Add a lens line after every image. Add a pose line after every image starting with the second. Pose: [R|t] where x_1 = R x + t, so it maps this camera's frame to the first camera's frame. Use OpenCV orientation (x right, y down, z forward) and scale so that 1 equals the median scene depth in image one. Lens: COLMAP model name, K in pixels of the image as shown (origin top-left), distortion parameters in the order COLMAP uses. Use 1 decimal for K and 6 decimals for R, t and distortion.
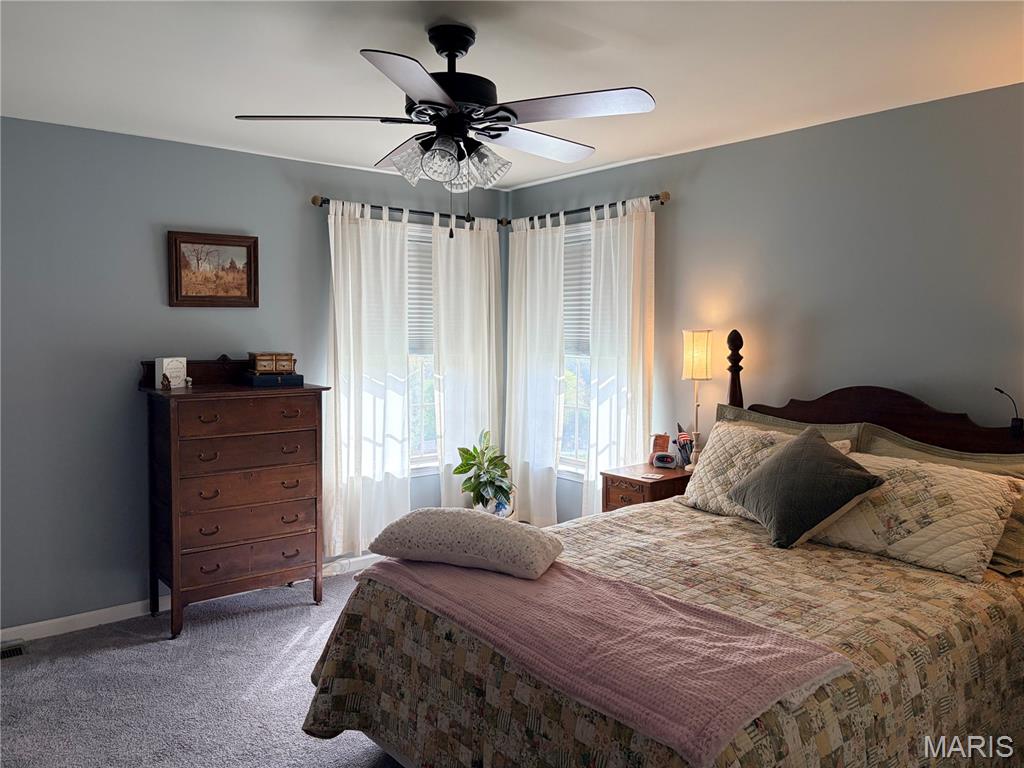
lens RADIAL K [[774.6, 0, 510.9], [0, 774.6, 389.3], [0, 0, 1]] dist [0.054572, -0.052364]
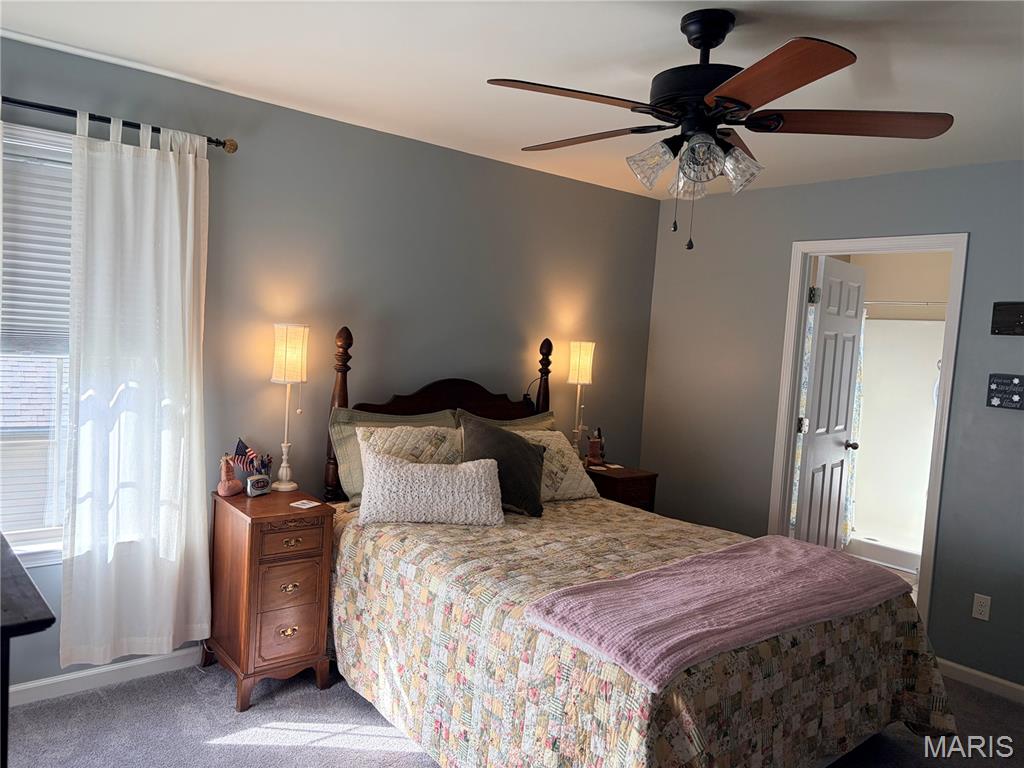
lens RADIAL K [[774.6, 0, 510.9], [0, 774.6, 389.3], [0, 0, 1]] dist [0.054572, -0.052364]
pose [[-0.027746, -0.080462, 0.996371, -0.817150], [0.018149, 0.996550, 0.080982, -0.092175], [-0.999450, 0.020331, -0.026190, 1.032808]]
